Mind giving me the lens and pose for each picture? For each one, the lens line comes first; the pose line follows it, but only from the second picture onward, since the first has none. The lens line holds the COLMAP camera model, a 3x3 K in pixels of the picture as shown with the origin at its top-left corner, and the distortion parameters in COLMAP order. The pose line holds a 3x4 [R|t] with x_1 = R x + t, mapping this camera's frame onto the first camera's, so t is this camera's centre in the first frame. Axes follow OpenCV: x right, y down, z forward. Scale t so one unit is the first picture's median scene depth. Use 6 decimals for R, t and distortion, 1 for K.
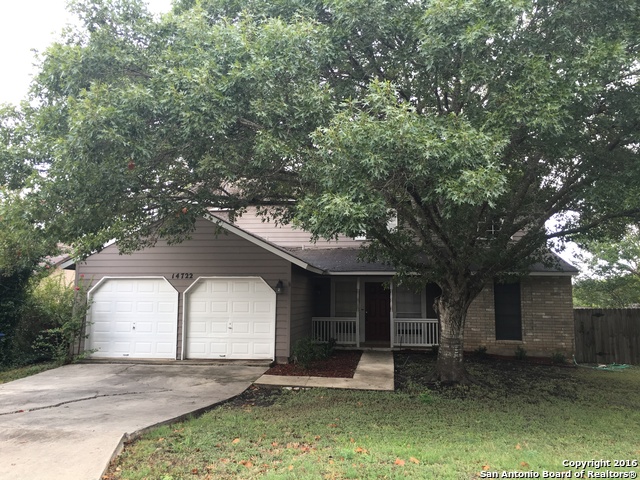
lens RADIAL K [[544.4, 0, 317.5], [0, 544.4, 238.5], [0, 0, 1]] dist [0.054285, -0.027411]
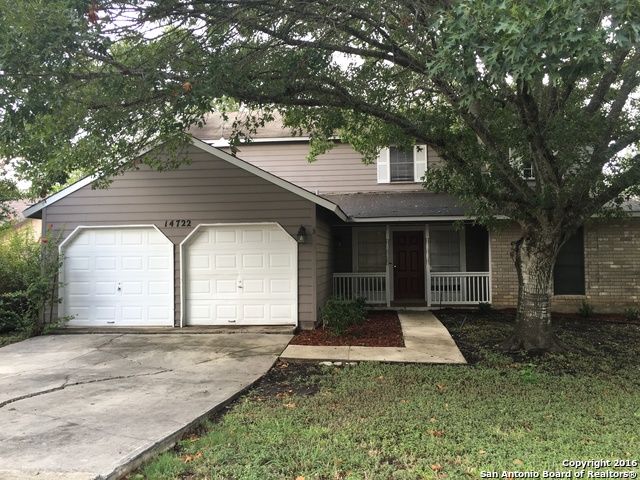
lens RADIAL K [[544.4, 0, 322.7], [0, 544.4, 240.6], [0, 0, 1]] dist [0.054285, -0.027411]
pose [[0.999487, -0.017870, 0.026571, -0.059996], [0.015780, 0.996913, 0.076912, 0.036739], [-0.027863, -0.076453, 0.996684, 0.205555]]
